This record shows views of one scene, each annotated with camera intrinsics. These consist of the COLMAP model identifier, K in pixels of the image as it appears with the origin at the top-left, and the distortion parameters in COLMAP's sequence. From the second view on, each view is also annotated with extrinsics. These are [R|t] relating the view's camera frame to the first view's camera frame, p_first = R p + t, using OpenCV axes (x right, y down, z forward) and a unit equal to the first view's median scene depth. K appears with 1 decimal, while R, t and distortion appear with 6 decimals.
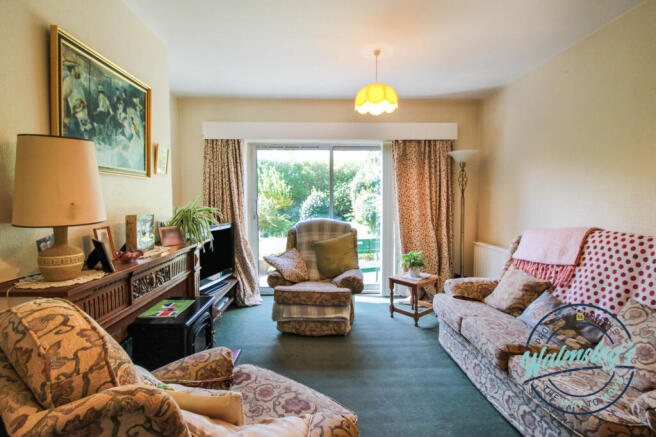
lens RADIAL K [[313.0, 0, 329.3], [0, 313.0, 210.0], [0, 0, 1]] dist [0.013519, -0.016727]
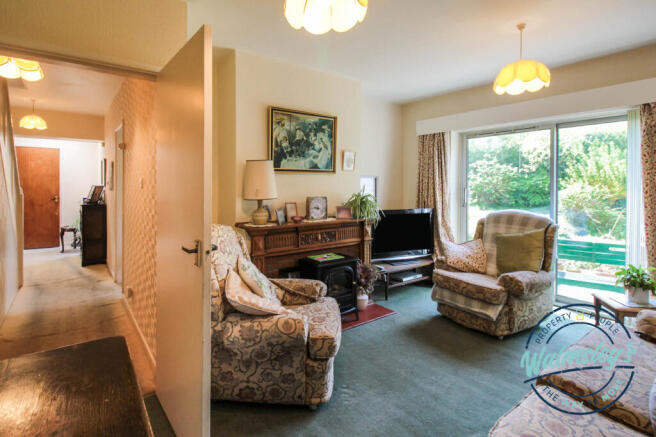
lens RADIAL K [[338.4, 0, 327.9], [0, 338.4, 179.3], [0, 0, 1]] dist [0.000369, -0.000093]
pose [[0.572341, -0.009192, -0.819964, 0.806179], [-0.032939, 0.998872, -0.034190, -0.016569], [0.819354, 0.046577, 0.571393, 0.018599]]
